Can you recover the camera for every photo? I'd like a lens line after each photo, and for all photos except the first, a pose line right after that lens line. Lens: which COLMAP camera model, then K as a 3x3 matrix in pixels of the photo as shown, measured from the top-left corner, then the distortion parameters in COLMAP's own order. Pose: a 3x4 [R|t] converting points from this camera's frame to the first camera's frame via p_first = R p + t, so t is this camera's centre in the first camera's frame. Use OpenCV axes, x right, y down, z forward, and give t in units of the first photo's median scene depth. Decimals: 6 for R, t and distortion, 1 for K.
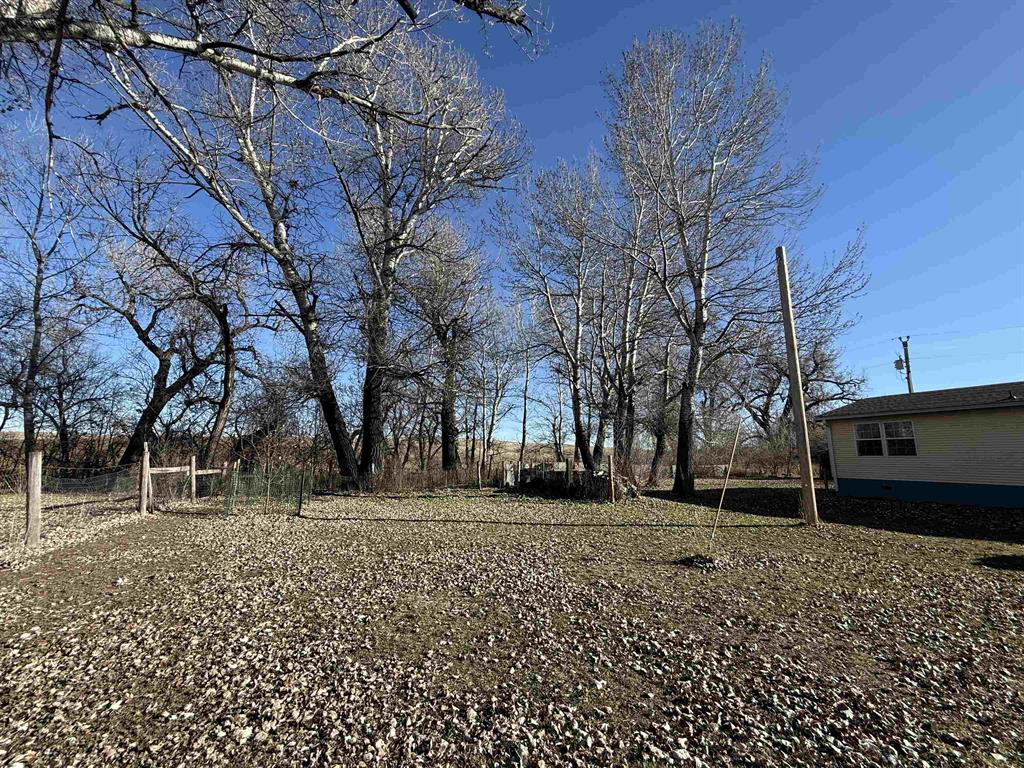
lens RADIAL K [[411.4, 0, 510.1], [0, 411.4, 379.2], [0, 0, 1]] dist [-0.002067, -0.000206]
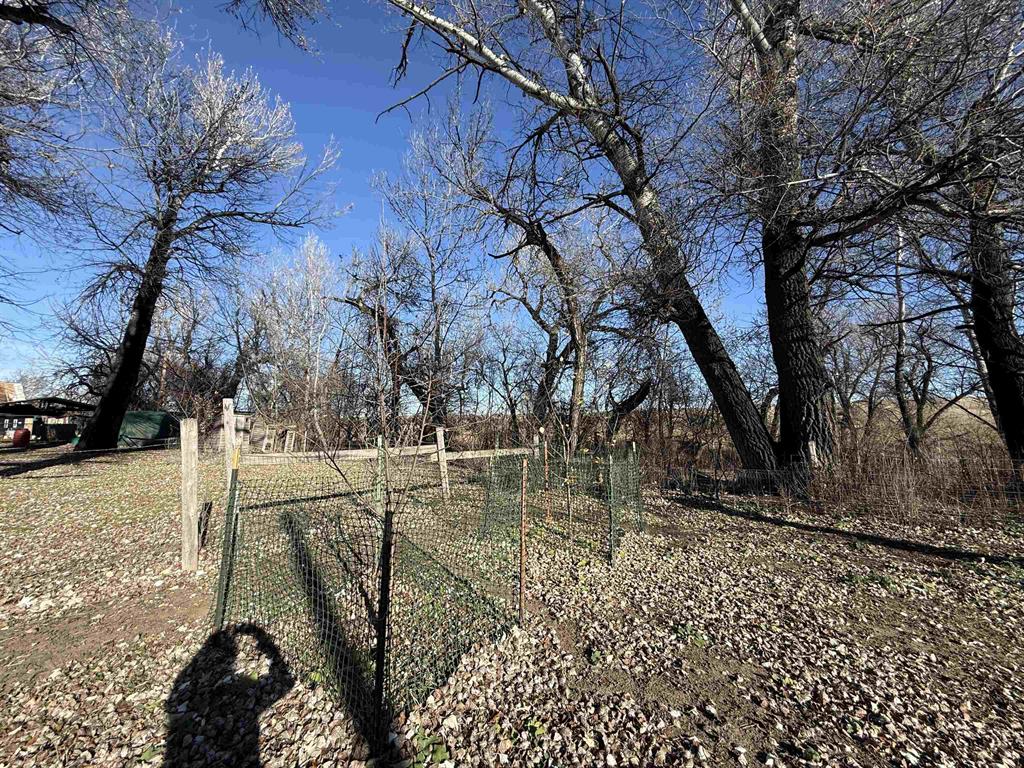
lens RADIAL K [[411.4, 0, 510.1], [0, 411.4, 379.2], [0, 0, 1]] dist [-0.002067, -0.000206]
pose [[0.590849, -0.101368, -0.800388, -0.156051], [0.156534, 0.987627, -0.009528, 0.088274], [0.791451, -0.119659, 0.599406, 0.461731]]
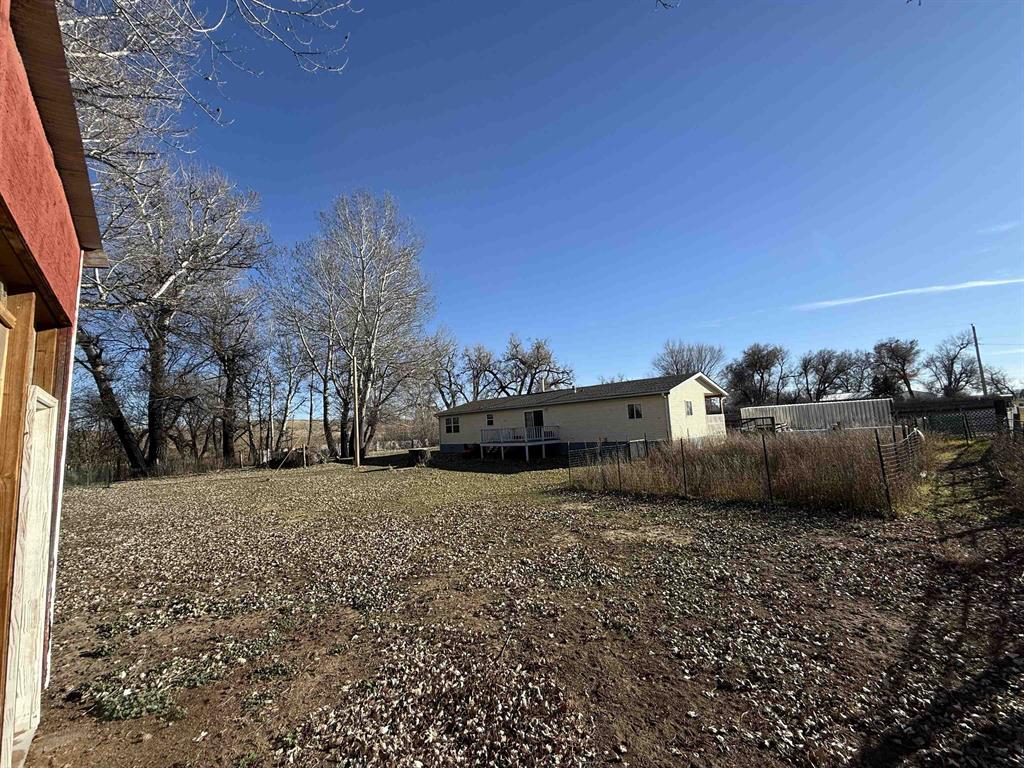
lens RADIAL K [[411.4, 0, 510.1], [0, 411.4, 379.2], [0, 0, 1]] dist [-0.002067, -0.000206]
pose [[0.933235, -0.025690, 0.358346, 0.323202], [0.002048, 0.997804, 0.066199, -0.174283], [-0.359260, -0.061046, 0.931239, -0.806653]]
